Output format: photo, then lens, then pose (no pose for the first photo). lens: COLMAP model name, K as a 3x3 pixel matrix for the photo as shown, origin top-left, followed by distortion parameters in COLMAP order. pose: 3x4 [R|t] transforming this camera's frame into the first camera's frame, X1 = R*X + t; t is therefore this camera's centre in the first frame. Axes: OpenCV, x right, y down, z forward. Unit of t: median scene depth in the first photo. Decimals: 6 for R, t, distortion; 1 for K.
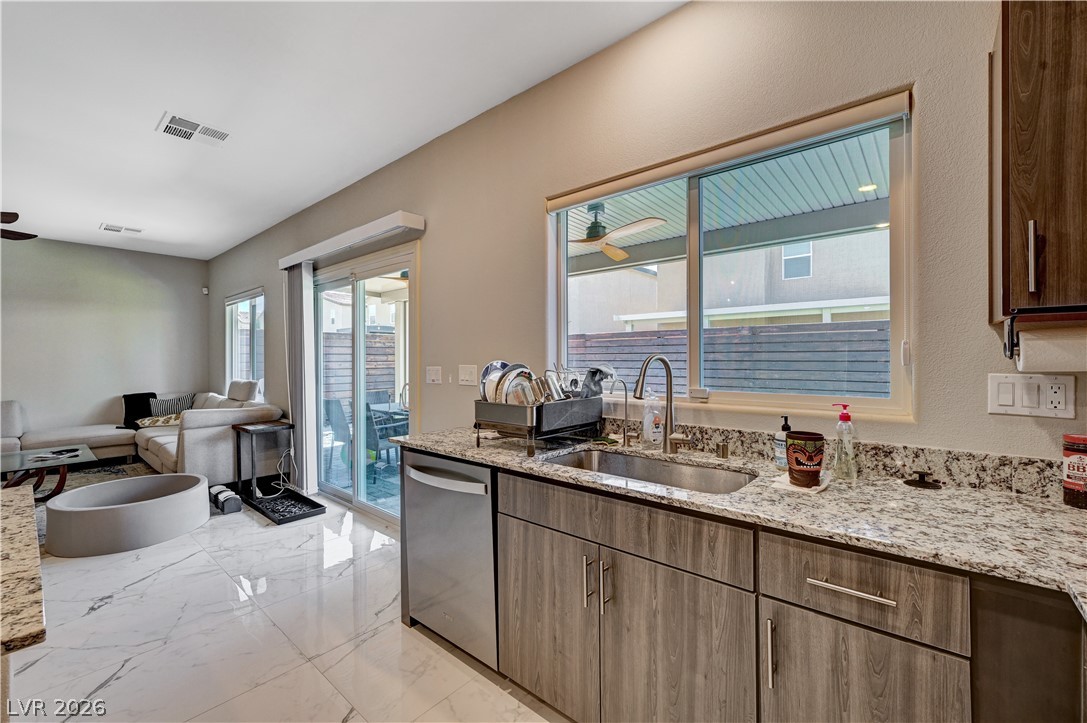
lens RADIAL K [[447.3, 0, 550.2], [0, 447.3, 357.9], [0, 0, 1]] dist [0.001098, 0.000014]
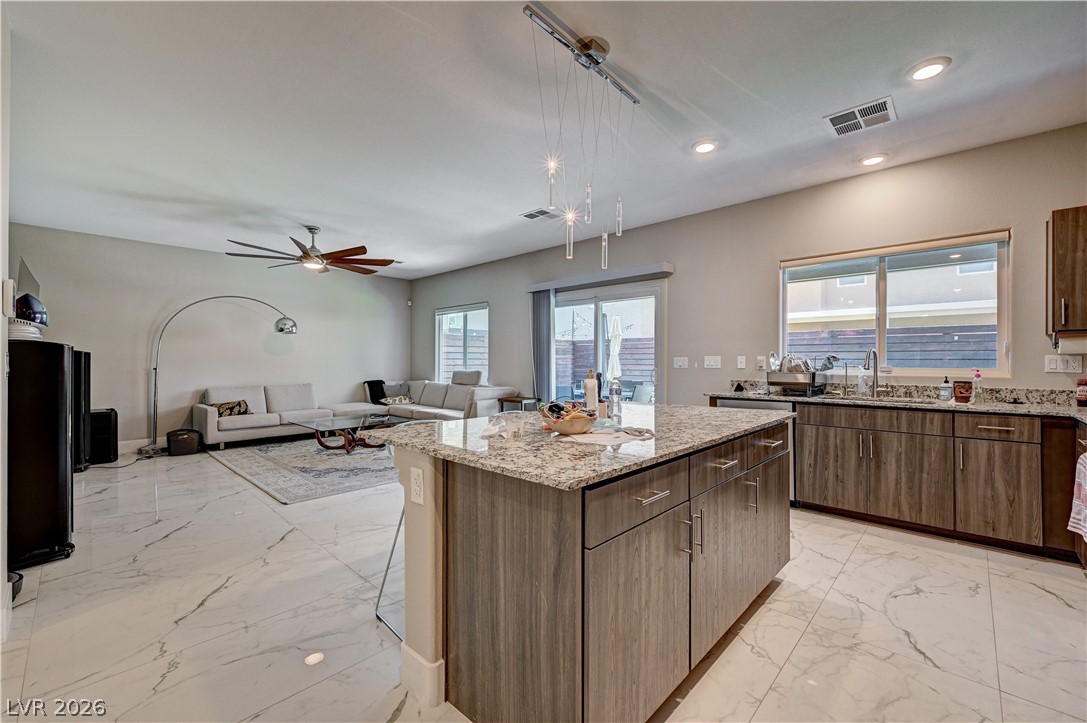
lens RADIAL K [[448.0, 0, 549.1], [0, 448.0, 359.6], [0, 0, 1]] dist [-0.001041, 0.000040]
pose [[0.998703, 0.004241, -0.050730, -1.125420], [-0.004205, 0.999991, 0.000822, 0.048364], [0.050733, -0.000607, 0.998712, -1.105967]]
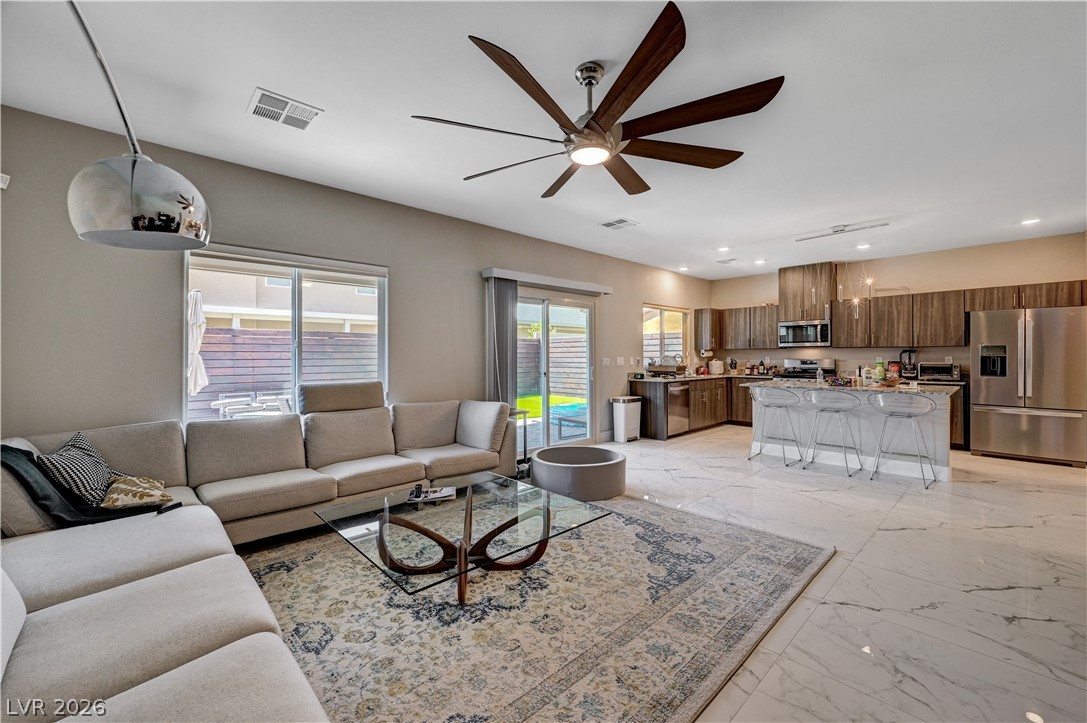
lens RADIAL K [[436.6, 0, 546.8], [0, 436.6, 354.6], [0, 0, 1]] dist [-0.000343, 0.000529]
pose [[0.110222, 0.006839, 0.993883, -4.191606], [0.002330, 0.999972, -0.007139, 0.027262], [-0.993904, 0.003102, 0.110203, 1.818468]]
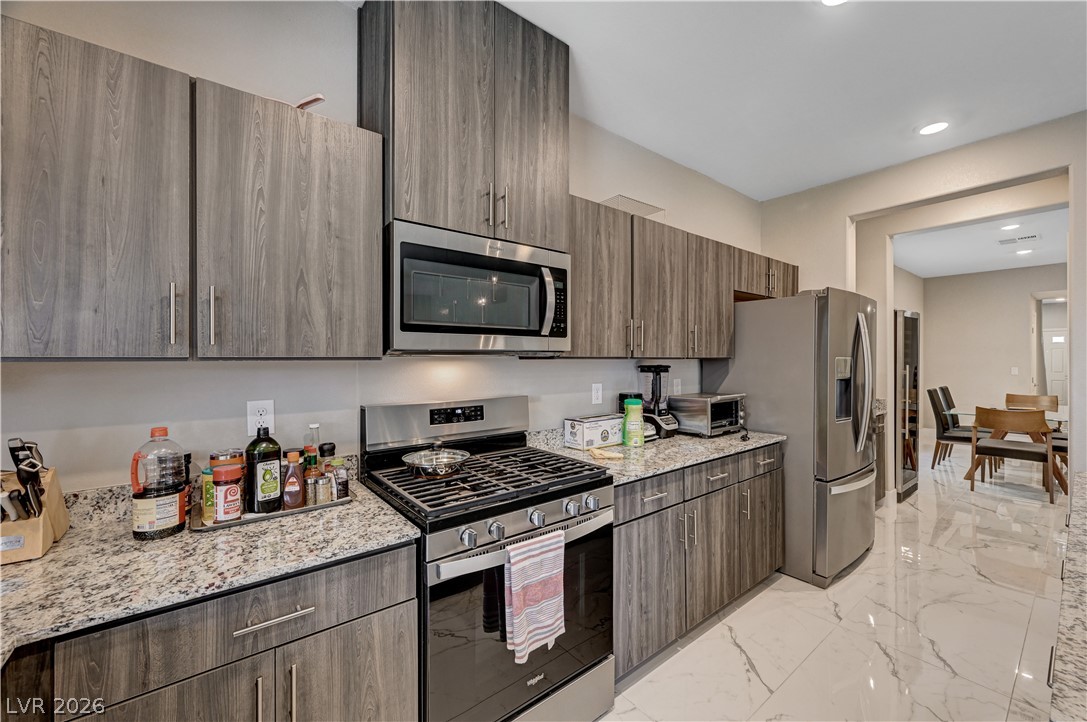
lens RADIAL K [[430.4, 0, 549.4], [0, 430.4, 360.8], [0, 0, 1]] dist [0.000563, 0.000034]
pose [[-0.980778, 0.006877, 0.195005, -0.103154], [0.007365, 0.999971, 0.001775, -0.054106], [-0.194987, 0.003177, -0.980801, 0.754928]]
